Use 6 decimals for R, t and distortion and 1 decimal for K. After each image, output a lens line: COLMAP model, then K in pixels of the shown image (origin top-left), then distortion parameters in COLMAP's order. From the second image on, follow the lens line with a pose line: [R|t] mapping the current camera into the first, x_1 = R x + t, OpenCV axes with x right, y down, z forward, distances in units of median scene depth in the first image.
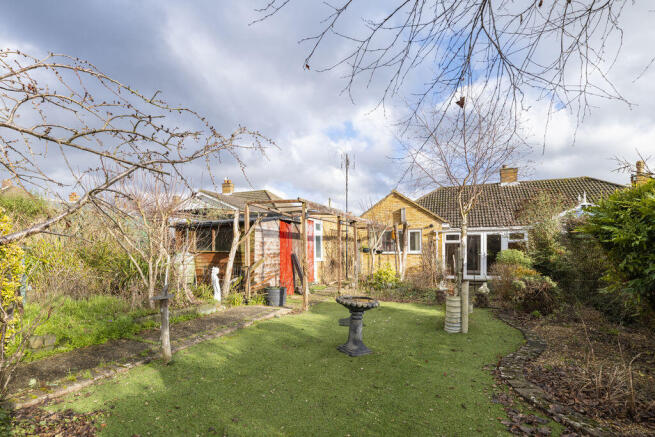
lens RADIAL K [[317.6, 0, 324.8], [0, 317.6, 249.0], [0, 0, 1]] dist [0.000443, -0.000116]
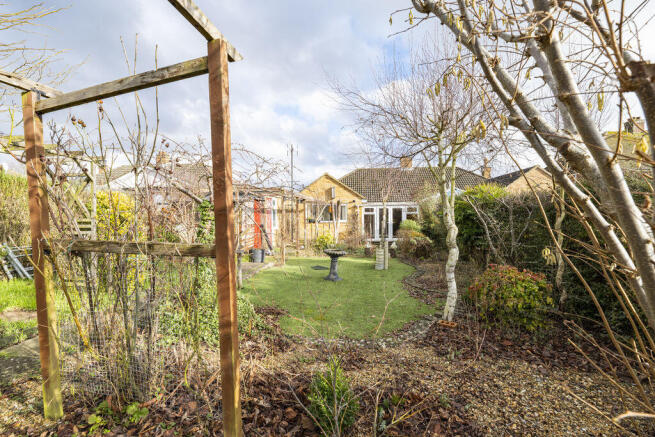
lens RADIAL K [[304.1, 0, 327.5], [0, 304.1, 218.5], [0, 0, 1]] dist [-0.001063, -0.000492]
pose [[0.962724, -0.004788, 0.270442, -0.144185], [0.002964, 0.999970, 0.007154, -0.014207], [-0.270468, -0.006086, 0.962710, -0.236221]]
